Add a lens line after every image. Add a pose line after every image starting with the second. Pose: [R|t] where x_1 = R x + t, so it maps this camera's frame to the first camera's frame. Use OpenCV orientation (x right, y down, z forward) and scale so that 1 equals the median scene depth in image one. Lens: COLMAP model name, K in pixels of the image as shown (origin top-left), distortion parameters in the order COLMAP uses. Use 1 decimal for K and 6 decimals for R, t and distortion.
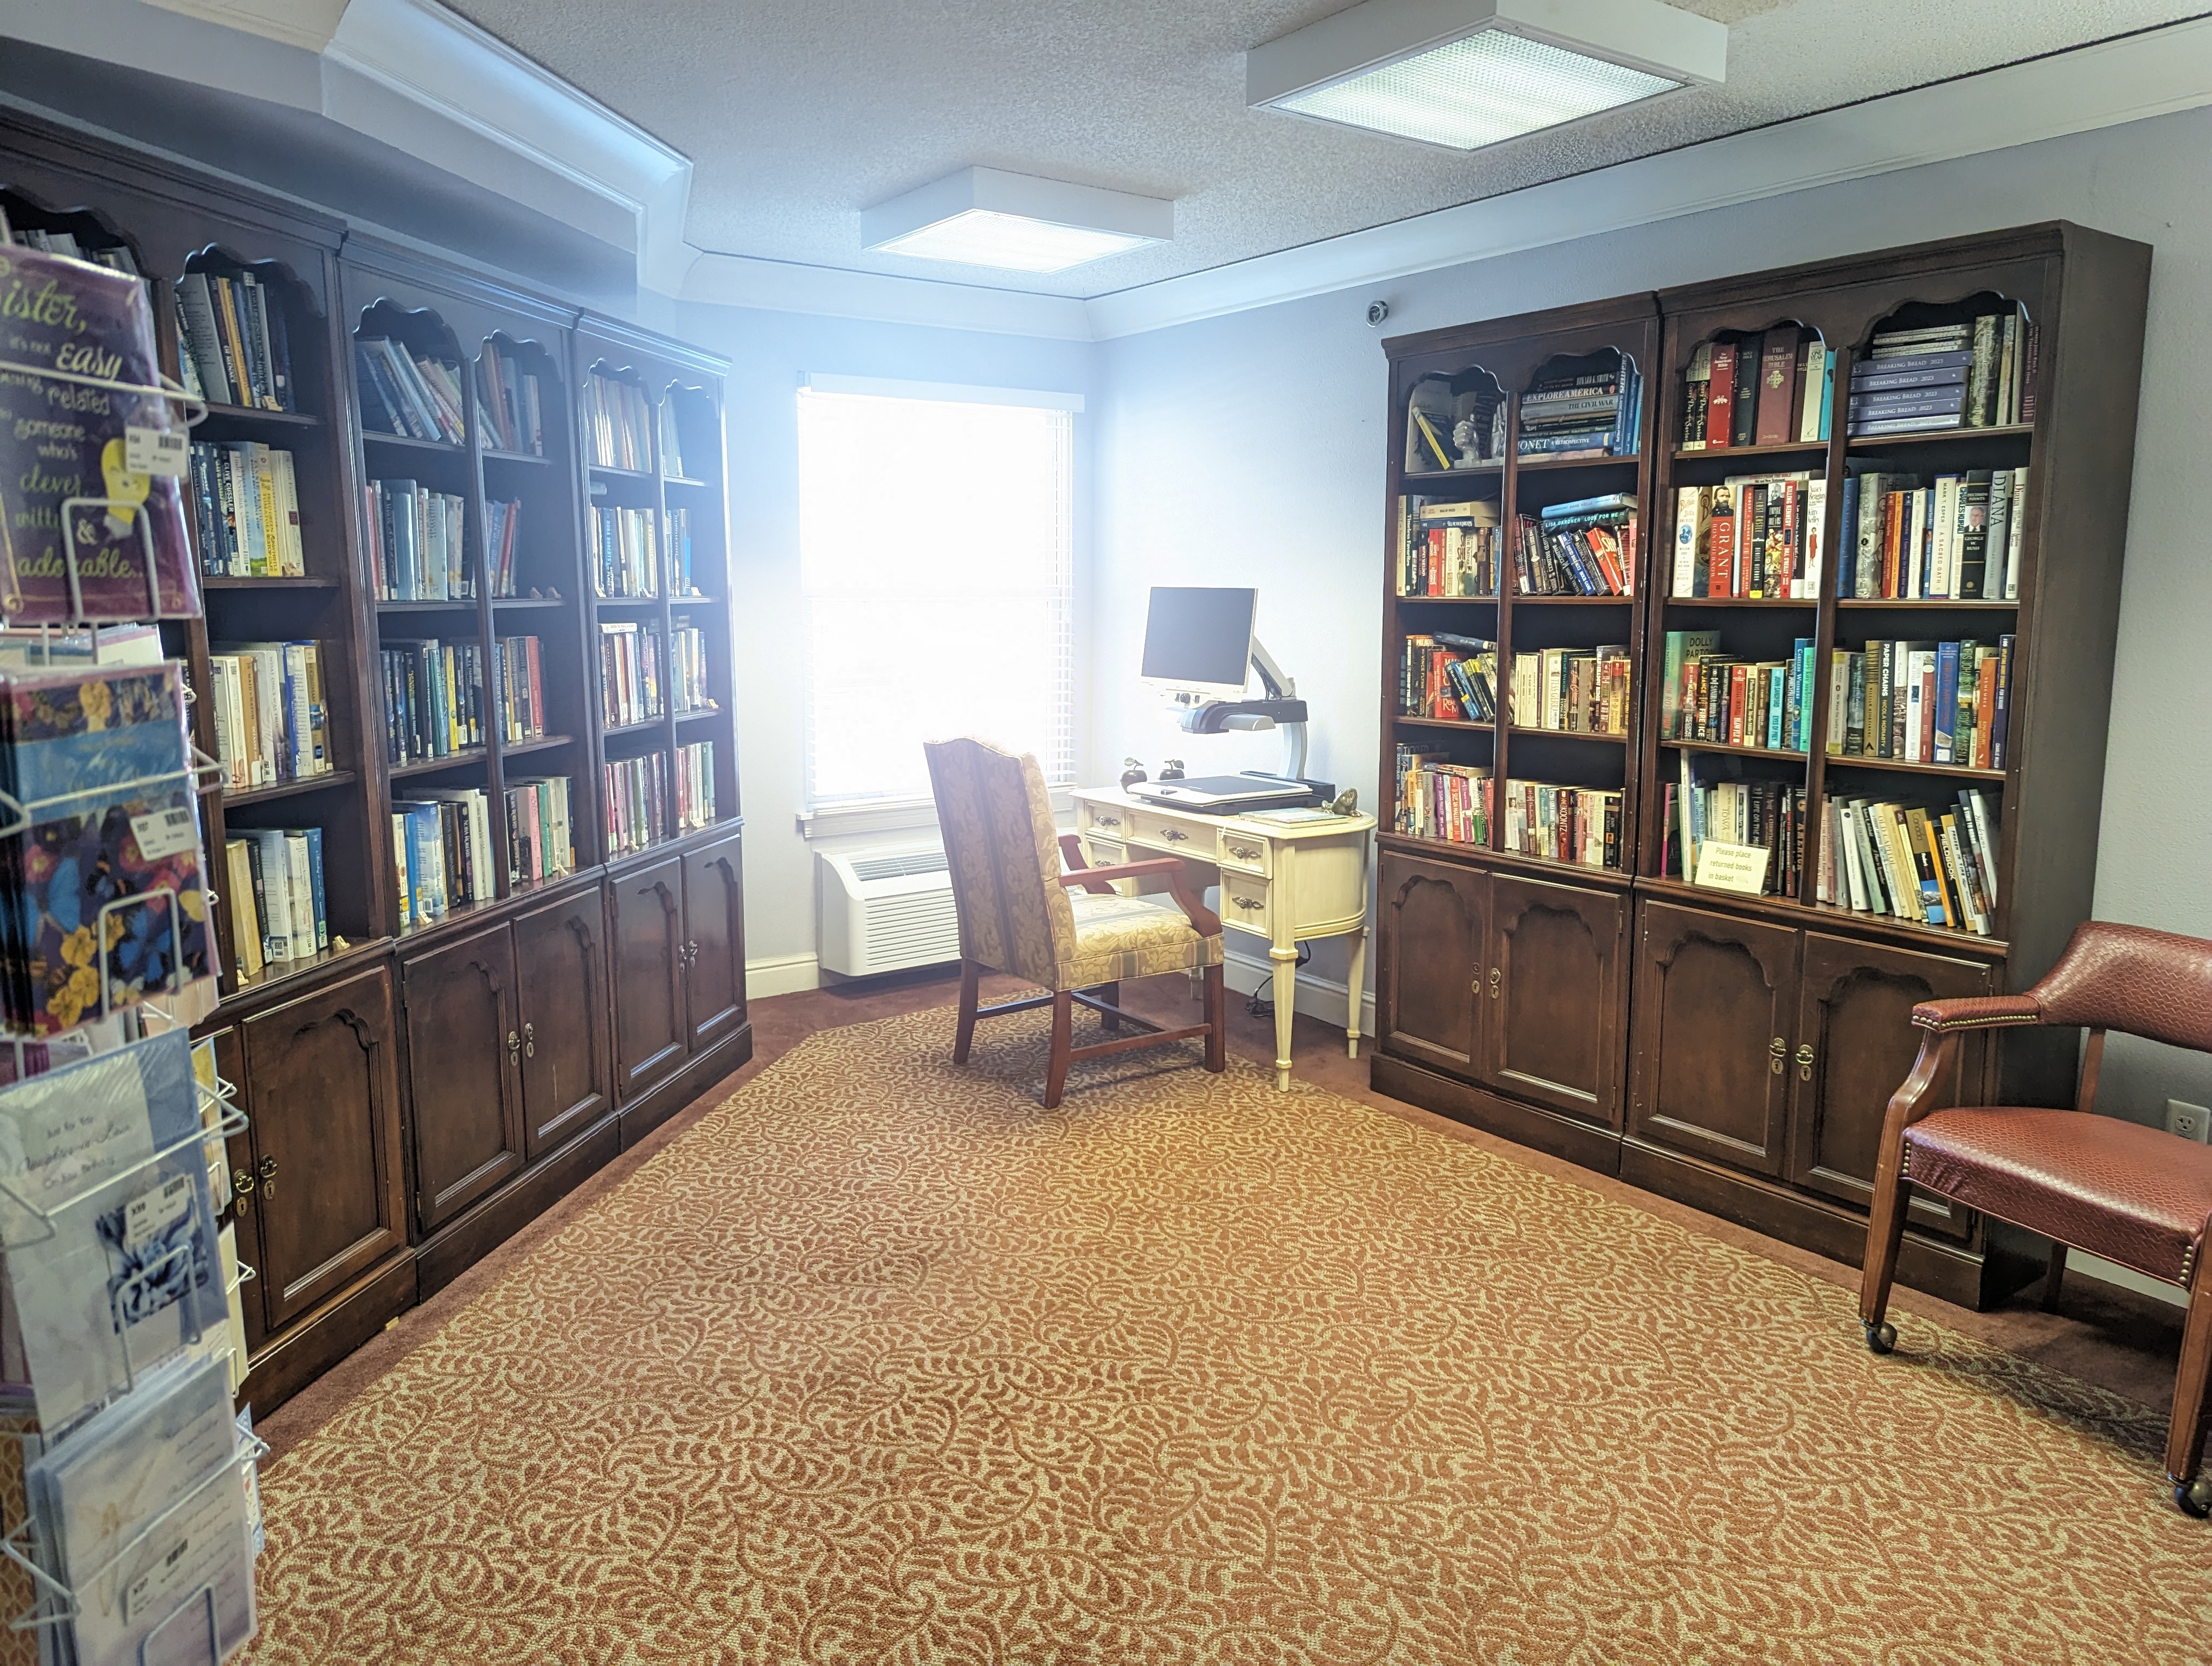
lens RADIAL K [[1631.6, 0, 1124.1], [0, 1631.6, 825.3], [0, 0, 1]] dist [0.053718, -0.002921]
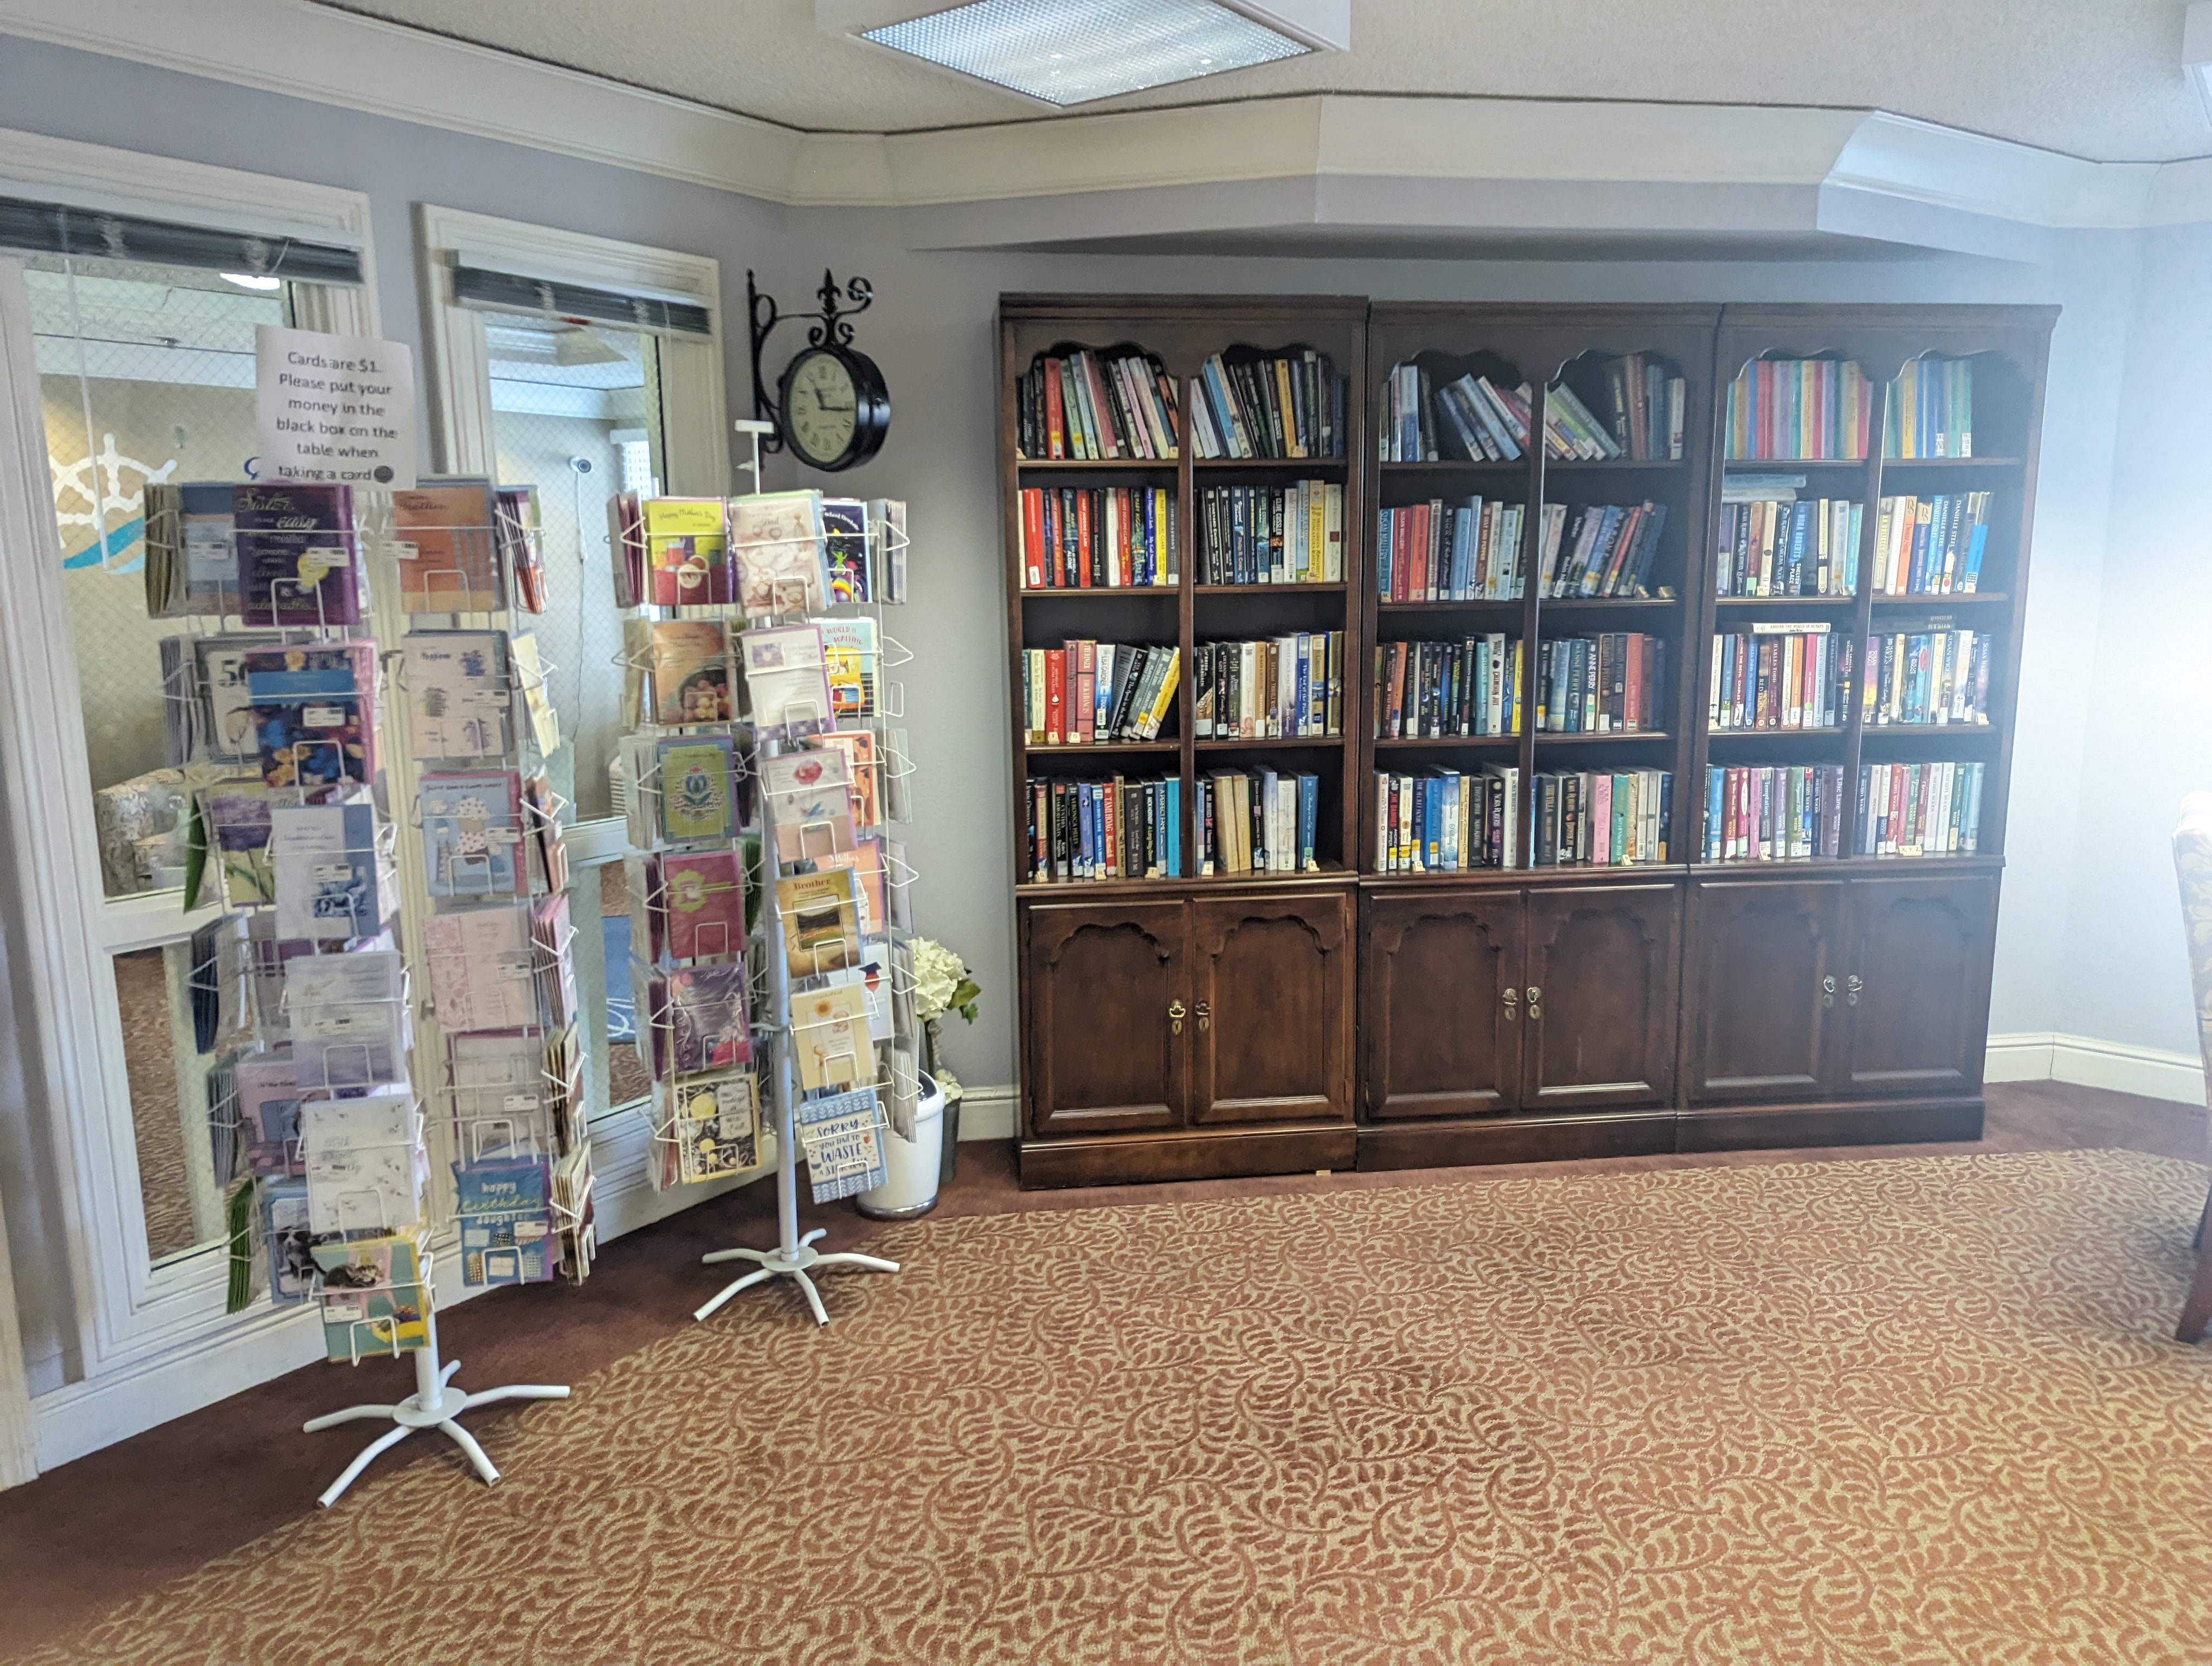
lens RADIAL K [[1631.6, 0, 1124.1], [0, 1631.6, 825.3], [0, 0, 1]] dist [0.053718, -0.002921]
pose [[0.253944, 0.161514, -0.953638, 0.655884], [-0.135302, 0.982196, 0.130322, -0.100471], [0.957709, 0.095935, 0.271276, 0.481174]]
